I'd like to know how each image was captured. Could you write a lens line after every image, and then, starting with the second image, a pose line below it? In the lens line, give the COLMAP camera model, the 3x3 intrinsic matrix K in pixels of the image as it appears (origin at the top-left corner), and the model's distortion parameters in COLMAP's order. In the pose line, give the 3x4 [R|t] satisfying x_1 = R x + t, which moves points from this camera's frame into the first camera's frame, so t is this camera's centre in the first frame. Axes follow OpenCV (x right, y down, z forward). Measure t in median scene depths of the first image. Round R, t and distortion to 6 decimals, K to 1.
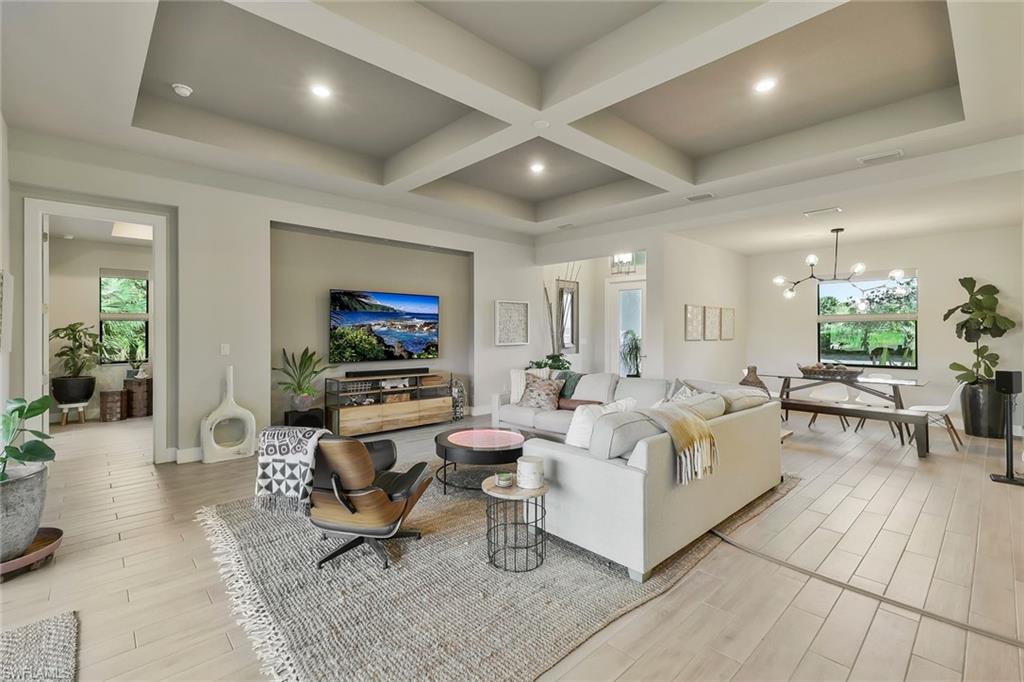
lens RADIAL K [[448.3, 0, 515.5], [0, 448.3, 331.5], [0, 0, 1]] dist [0.001544, -0.001846]
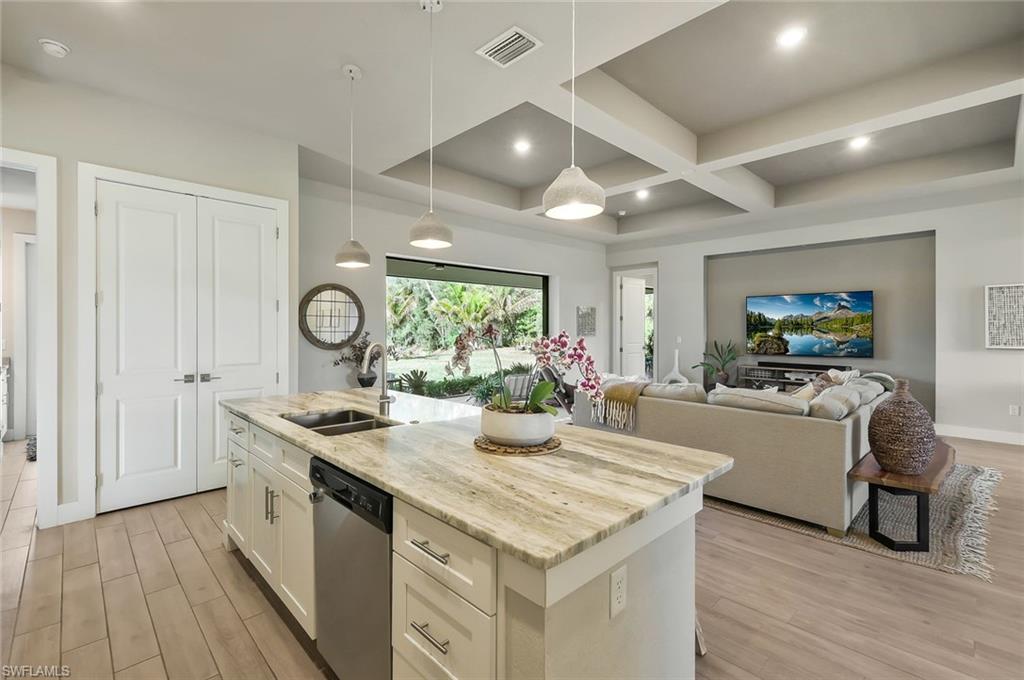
lens RADIAL K [[448.3, 0, 511.2], [0, 448.3, 330.2], [0, 0, 1]] dist [0.001544, -0.001846]
pose [[0.014395, -0.000184, -0.999896, 0.875345], [0.001579, 0.999999, -0.000161, 0.001419], [0.999895, -0.001576, 0.014395, 0.290615]]
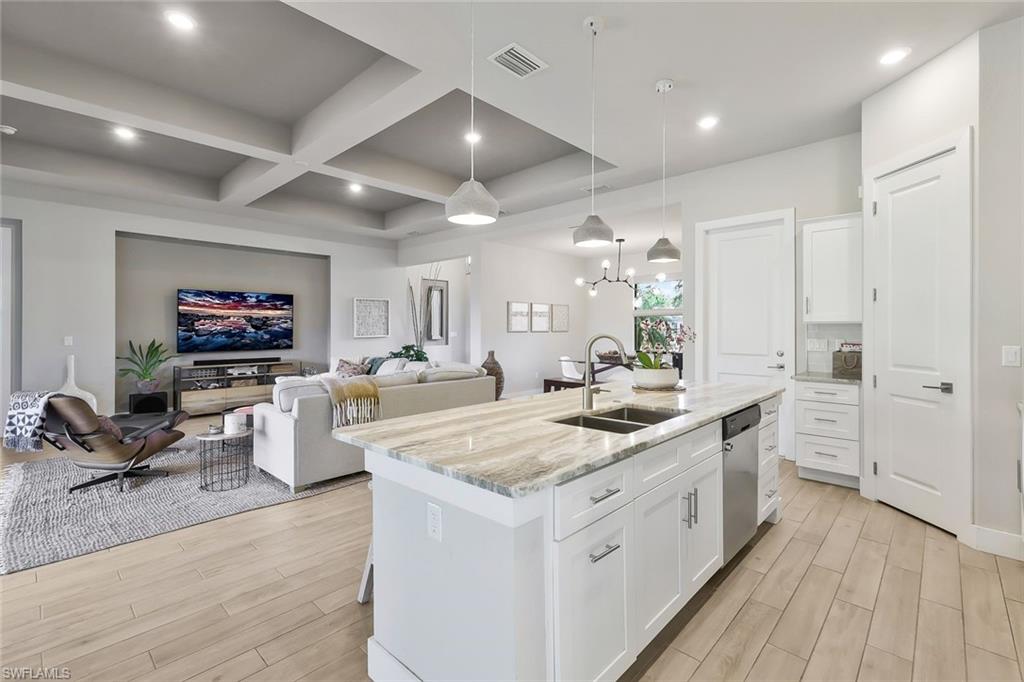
lens RADIAL K [[448.3, 0, 511.6], [0, 448.3, 329.1], [0, 0, 1]] dist [0.001544, -0.001846]
pose [[0.997919, -0.005936, 0.064201, 0.369643], [0.005587, 0.999969, 0.005601, 0.006529], [-0.064232, -0.005230, 0.997921, -0.209254]]
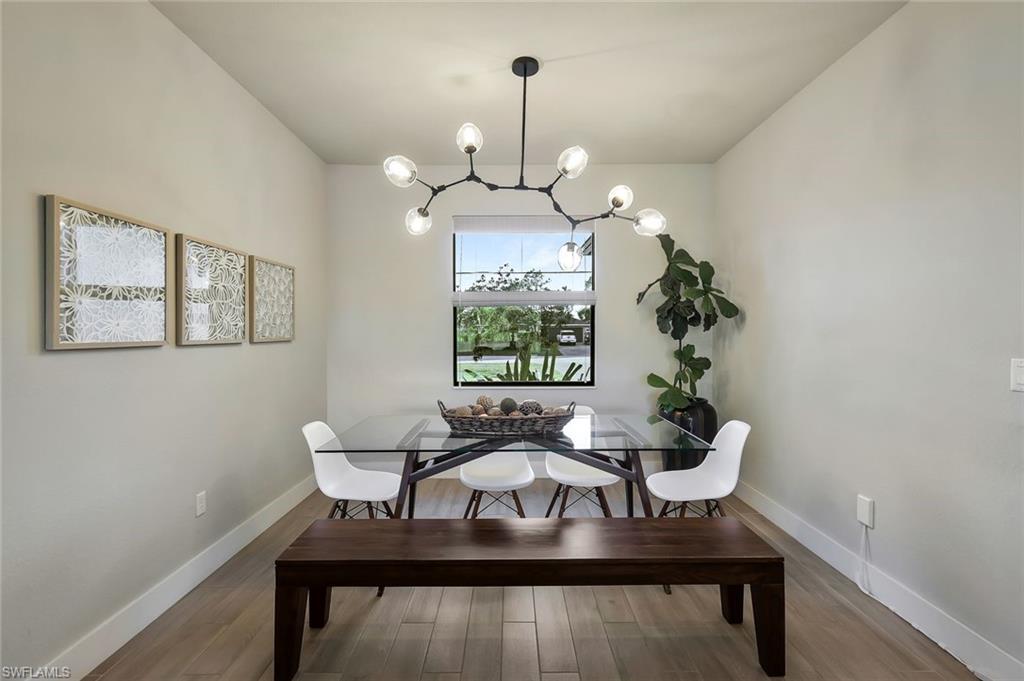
lens RADIAL K [[448.3, 0, 508.8], [0, 448.3, 334.5], [0, 0, 1]] dist [0.001544, -0.001846]
pose [[0.682207, -0.008950, 0.731104, 0.440549], [0.000743, 0.999933, 0.011547, 0.010643], [-0.731158, -0.007334, 0.682168, 0.786879]]
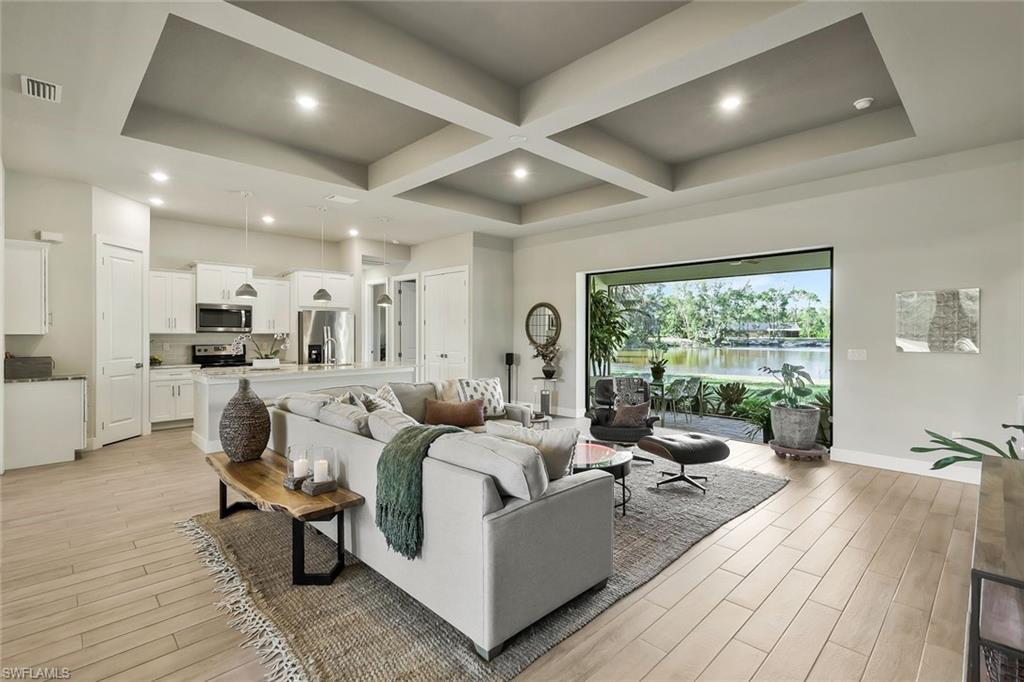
lens RADIAL K [[470.2, 0, 514.2], [0, 470.2, 335.4], [0, 0, 1]] dist [-0.000807, -0.001186]
pose [[-0.999395, -0.007103, -0.034047, 0.066268], [-0.007228, 0.999968, 0.003531, -0.002729], [0.034021, 0.003775, -0.999414, 1.338259]]
